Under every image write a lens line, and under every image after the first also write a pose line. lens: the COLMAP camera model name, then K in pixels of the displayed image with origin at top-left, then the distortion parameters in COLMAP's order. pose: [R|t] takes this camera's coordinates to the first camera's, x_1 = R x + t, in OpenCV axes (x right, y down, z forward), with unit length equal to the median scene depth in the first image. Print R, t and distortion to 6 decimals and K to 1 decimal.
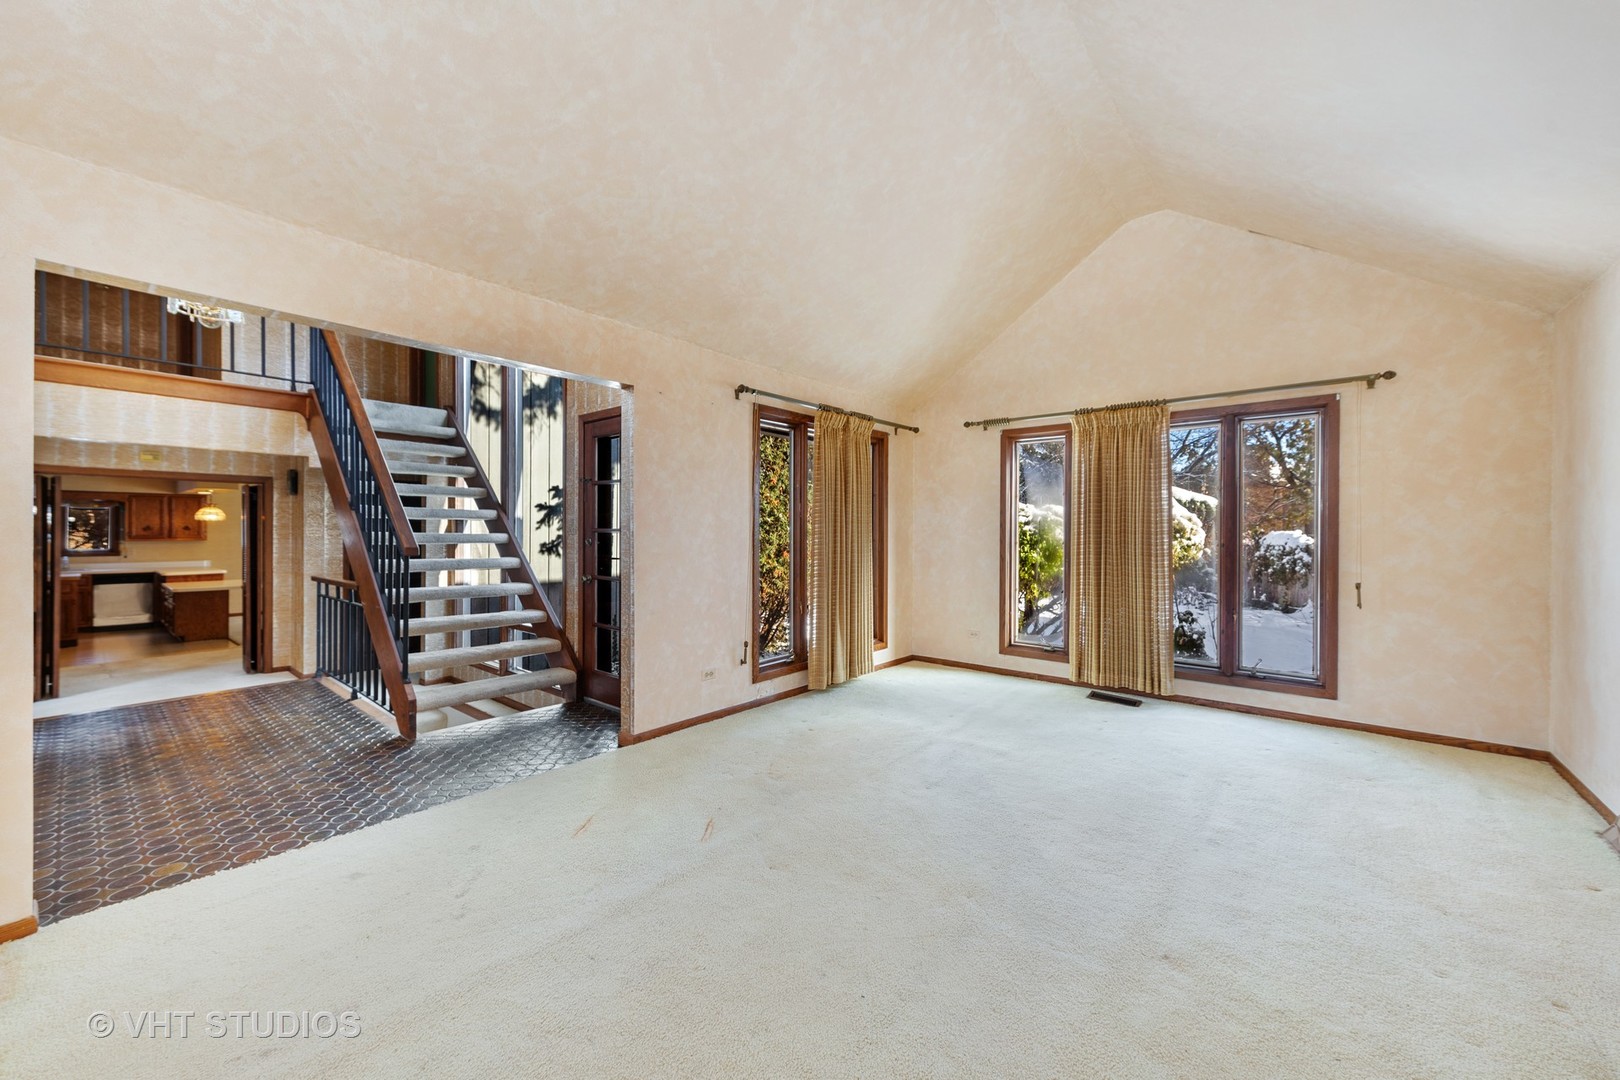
lens RADIAL K [[609.0, 0, 810.0], [0, 609.0, 540.0], [0, 0, 1]] dist [-0.000063, -0.000003]
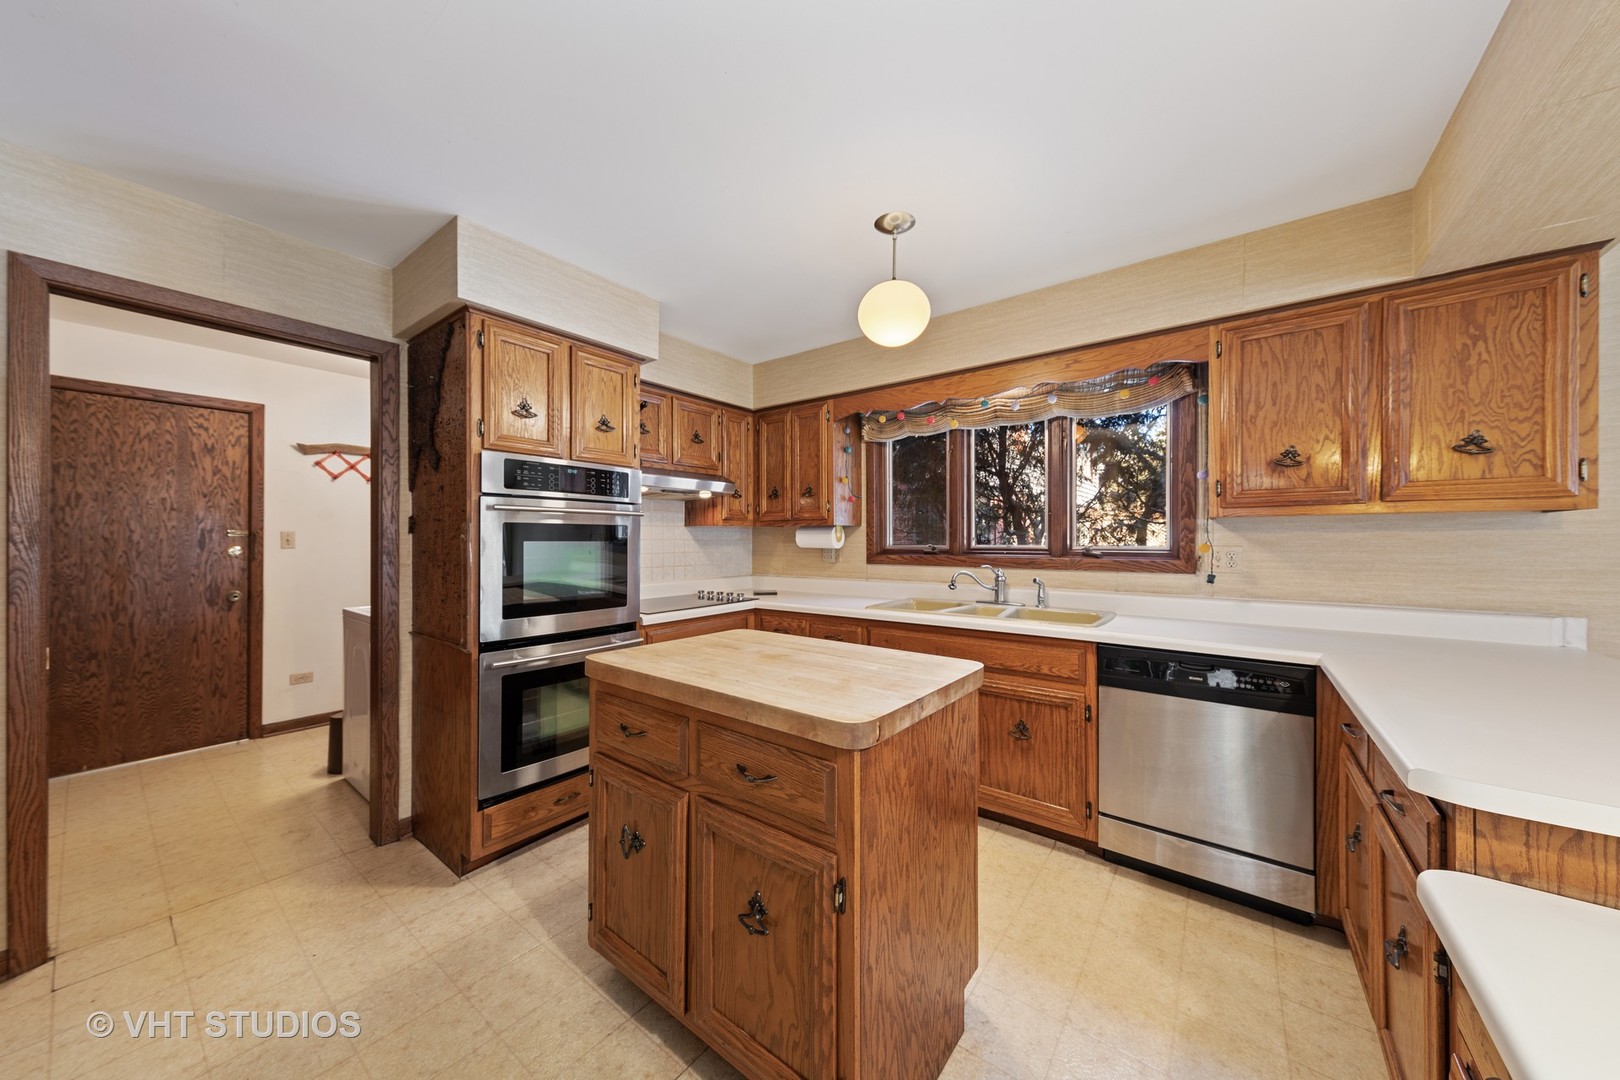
lens RADIAL K [[548.9, 0, 810.0], [0, 548.9, 540.0], [0, 0, 1]] dist [-0.001903, -0.000071]
pose [[0.050188, -0.005874, -0.998722, -0.895682], [-0.003346, 0.999976, -0.006050, 0.012714], [0.998734, 0.003645, 0.050168, 0.814231]]
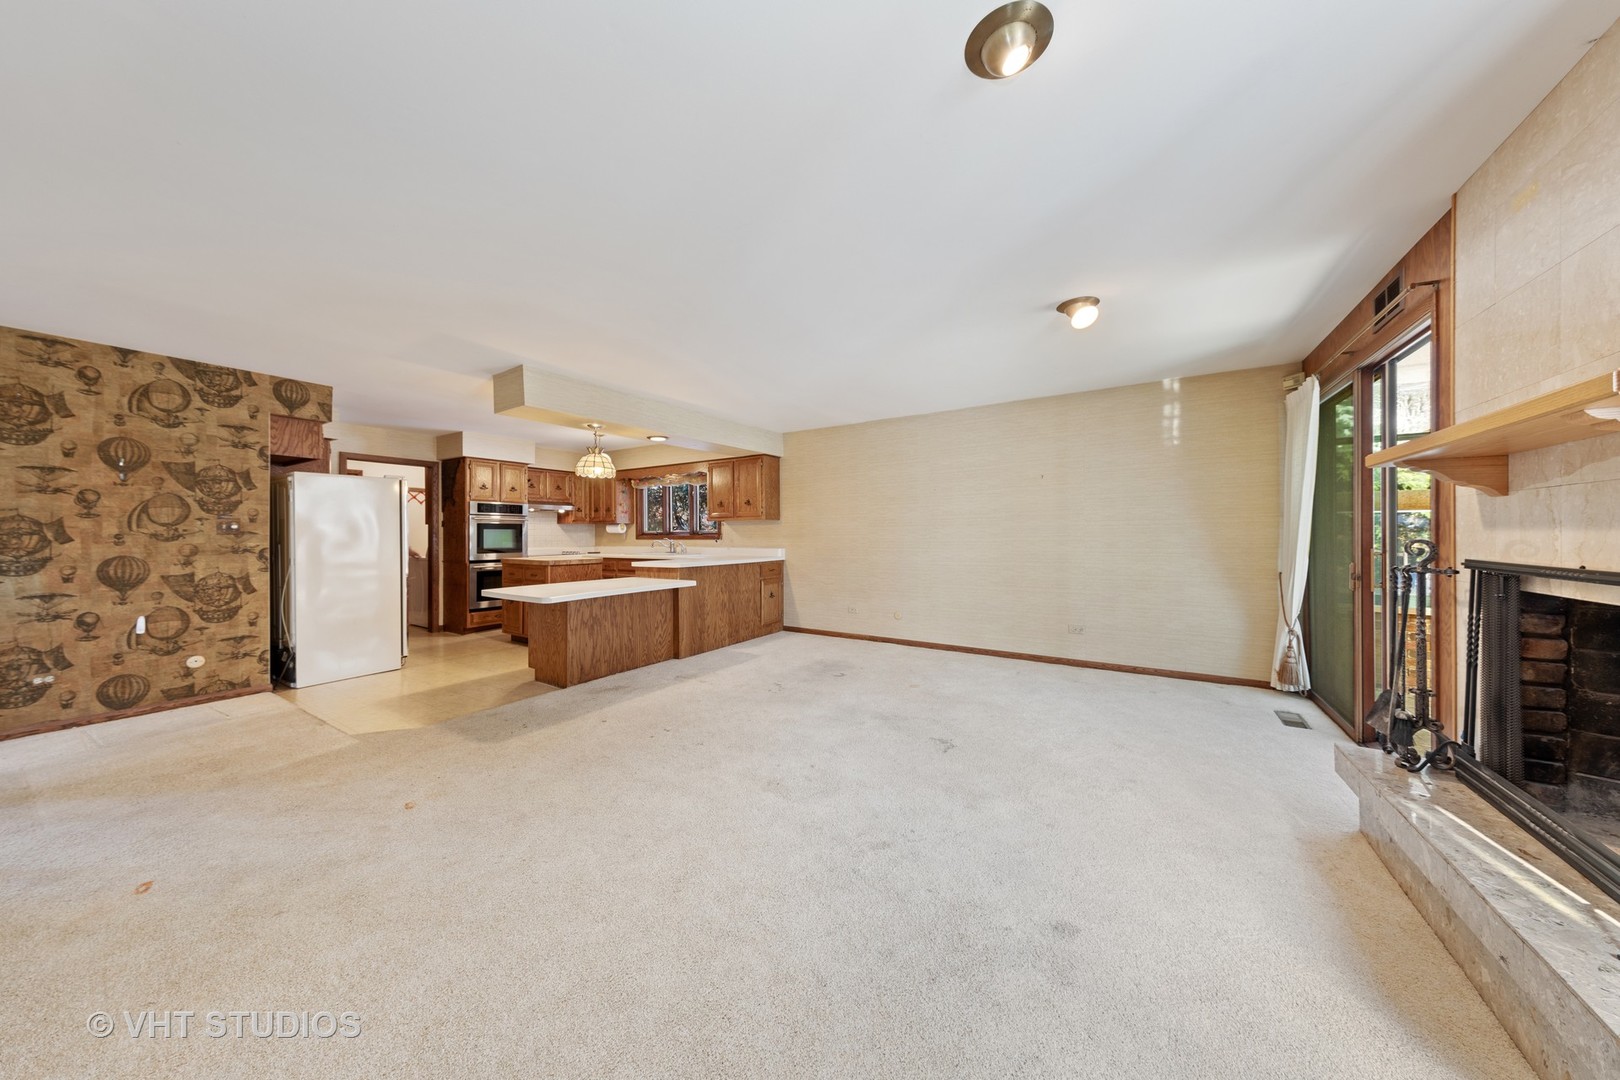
lens RADIAL K [[504.9, 0, 810.0], [0, 504.9, 540.0], [0, 0, 1]] dist [0.001007, 0.000025]
pose [[0.146069, 0.003580, -0.989268, -0.458909], [0.000590, 0.999993, 0.003706, 0.023341], [0.989274, -0.001125, 0.146066, 1.011692]]
